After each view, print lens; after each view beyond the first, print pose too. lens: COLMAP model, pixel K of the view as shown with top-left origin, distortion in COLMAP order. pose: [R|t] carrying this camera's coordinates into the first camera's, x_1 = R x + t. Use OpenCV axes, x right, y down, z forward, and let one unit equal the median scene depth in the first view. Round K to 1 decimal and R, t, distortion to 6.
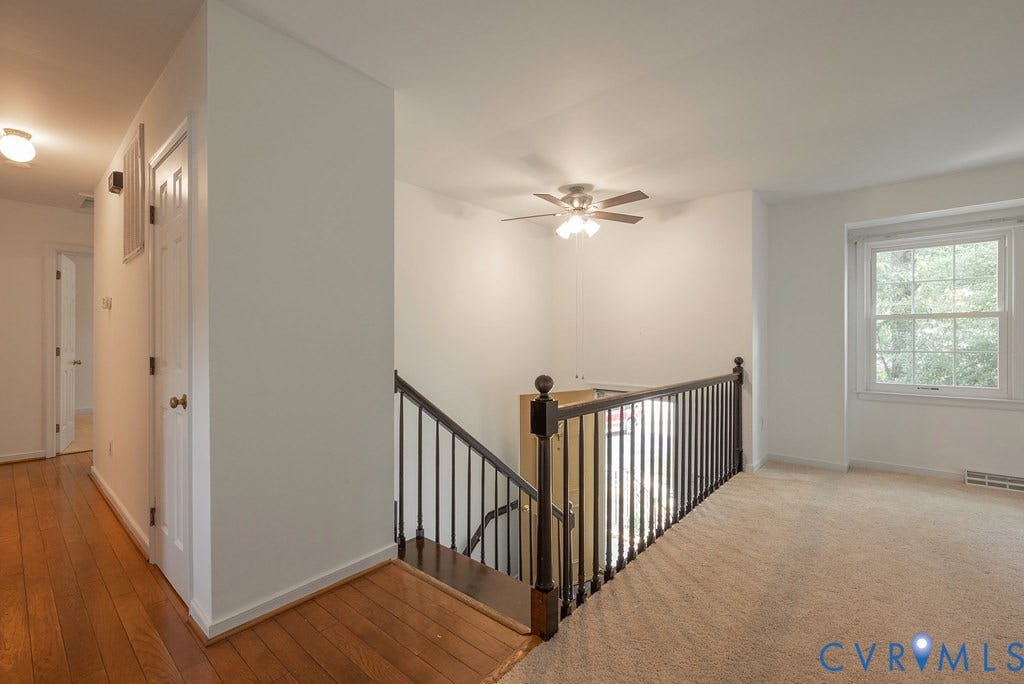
lens RADIAL K [[441.2, 0, 513.4], [0, 441.2, 341.3], [0, 0, 1]] dist [-0.000781, 0.000813]
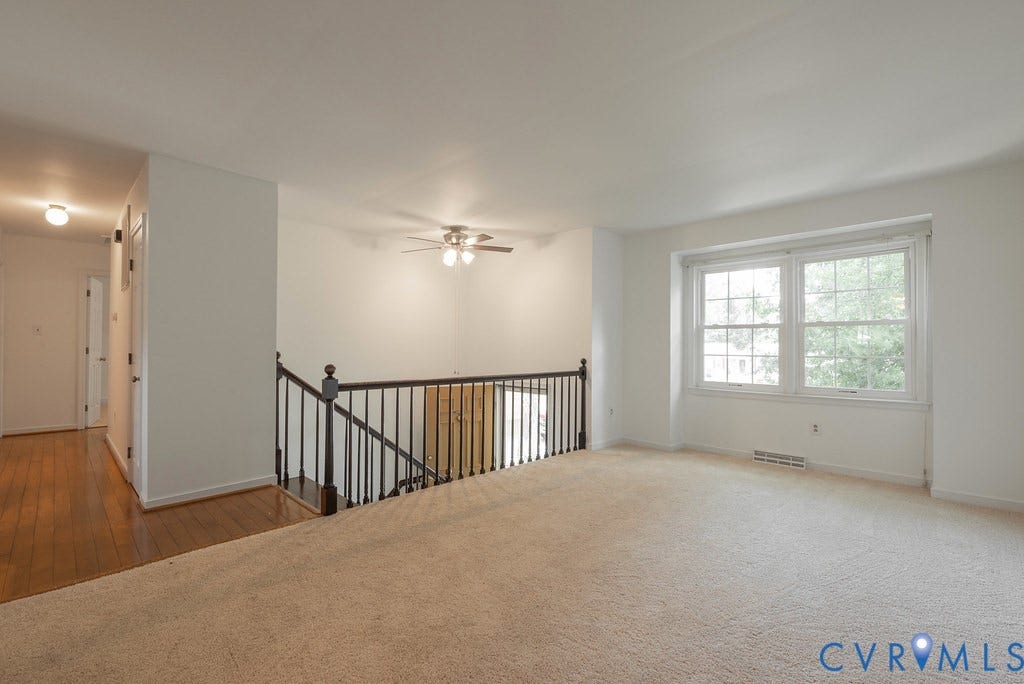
lens RADIAL K [[449.2, 0, 502.1], [0, 449.2, 340.6], [0, 0, 1]] dist [0.003263, 0.000401]
pose [[0.996968, 0.005246, -0.077640, 0.401135], [-0.005930, 0.999945, -0.008593, -0.003215], [0.077590, 0.009027, 0.996944, -0.323715]]
